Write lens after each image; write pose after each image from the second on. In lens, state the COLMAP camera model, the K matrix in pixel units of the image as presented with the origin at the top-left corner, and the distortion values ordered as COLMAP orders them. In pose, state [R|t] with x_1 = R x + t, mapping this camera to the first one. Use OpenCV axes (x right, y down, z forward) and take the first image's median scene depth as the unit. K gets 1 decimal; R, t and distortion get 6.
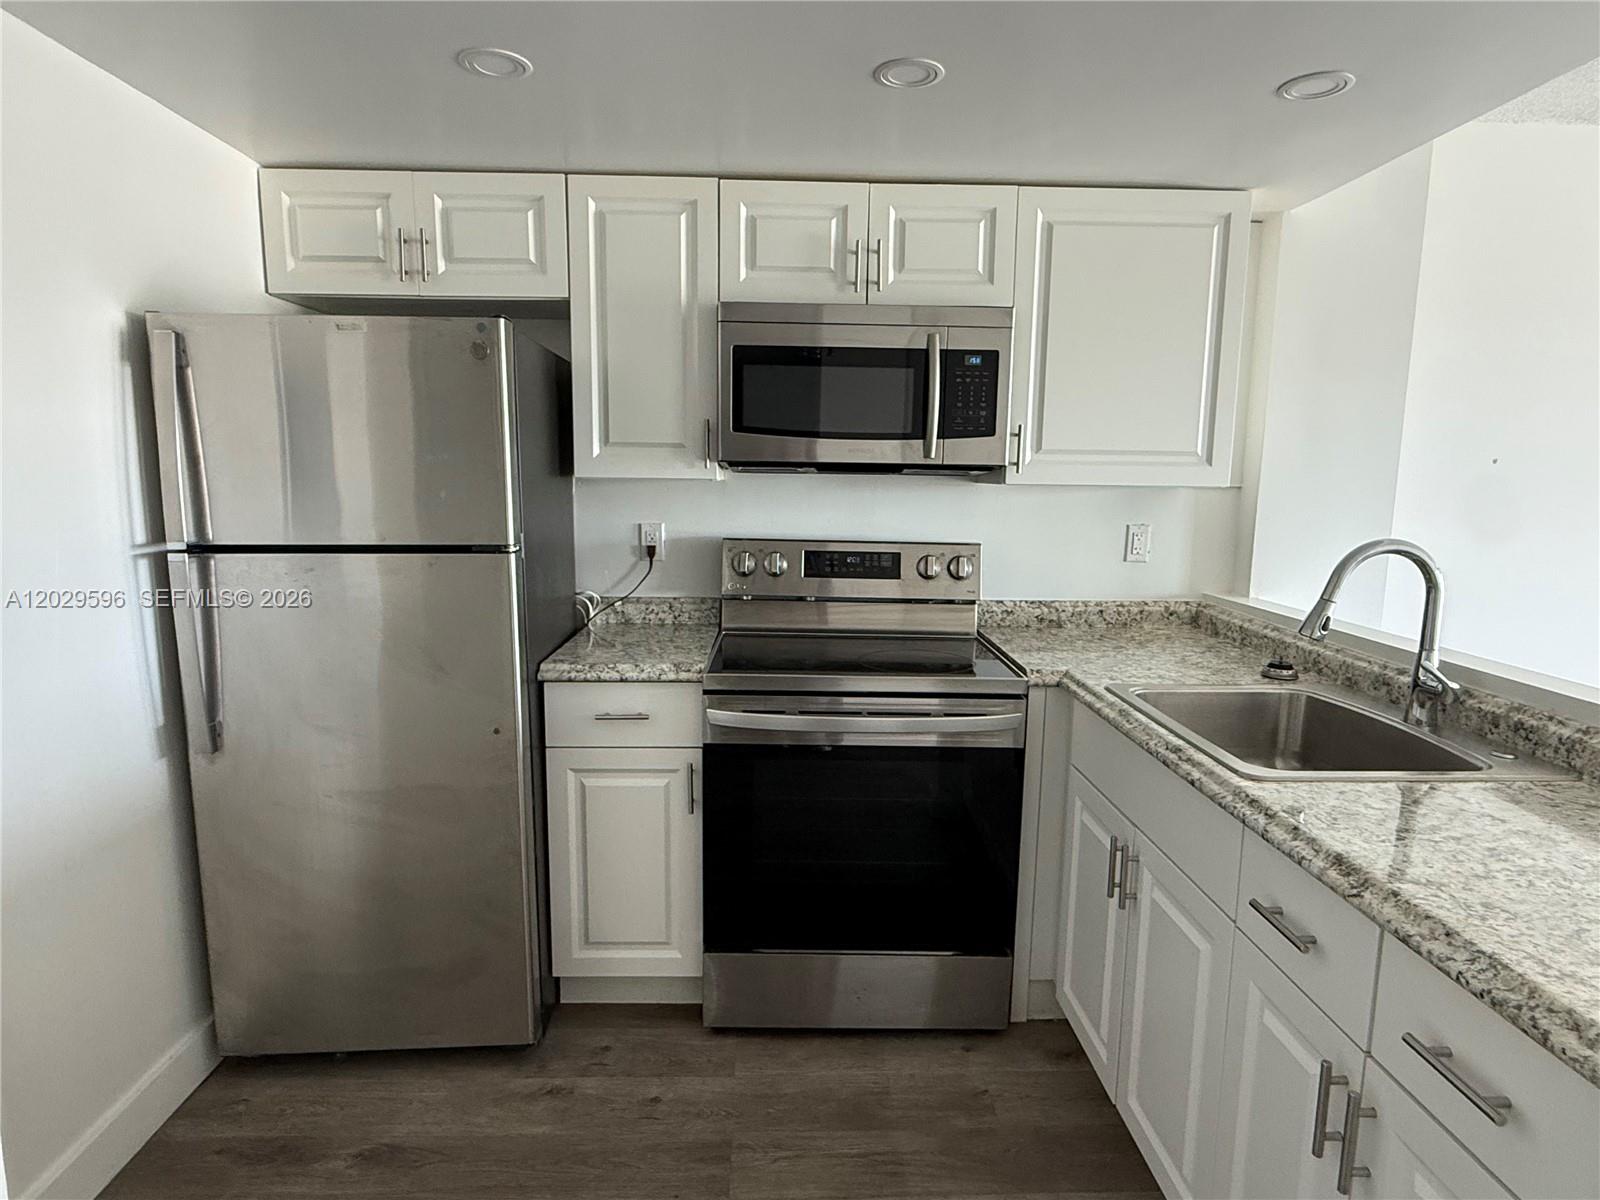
lens RADIAL K [[899.8, 0, 799.8], [0, 899.8, 605.7], [0, 0, 1]] dist [-0.002776, -0.000058]
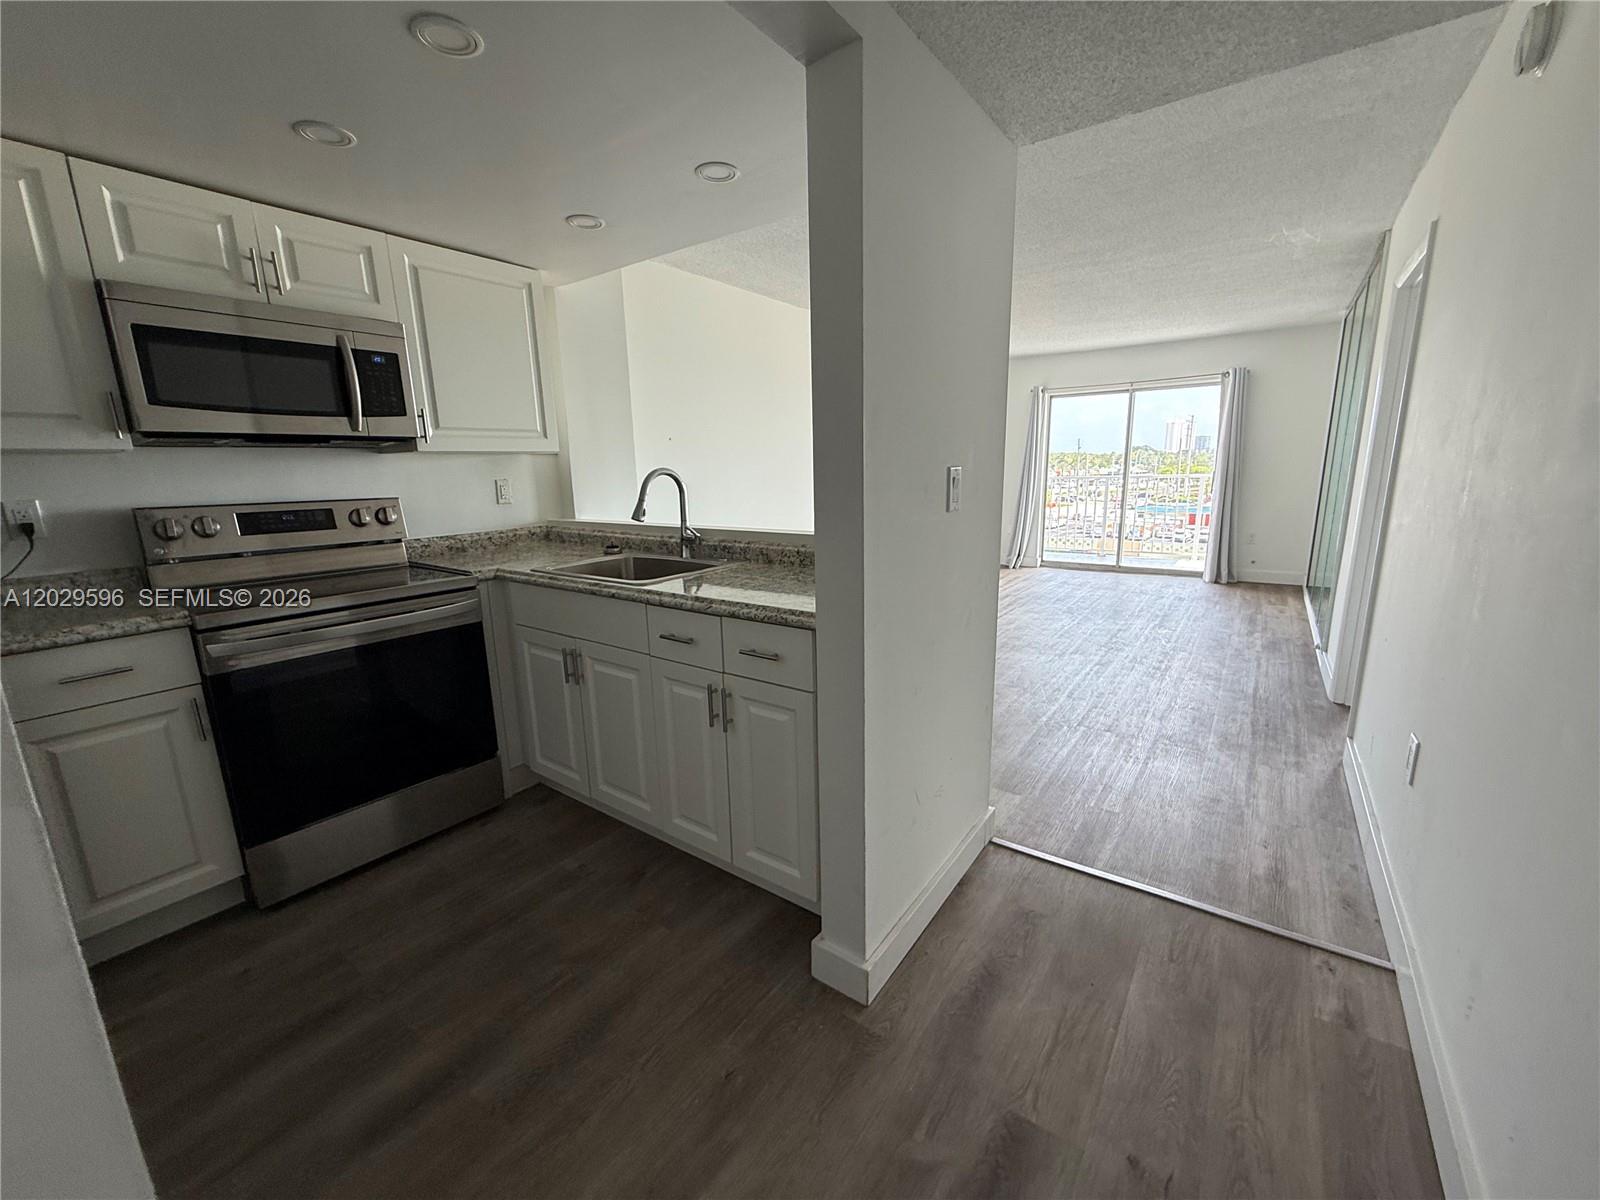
lens RADIAL K [[638.2, 0, 798.4], [0, 638.2, 601.5], [0, 0, 1]] dist [-0.000734, 0.000340]
pose [[0.614165, -0.192726, 0.765283, -0.230742], [0.146959, 0.980690, 0.129033, 0.059177], [-0.775374, 0.033217, 0.630628, -0.101735]]
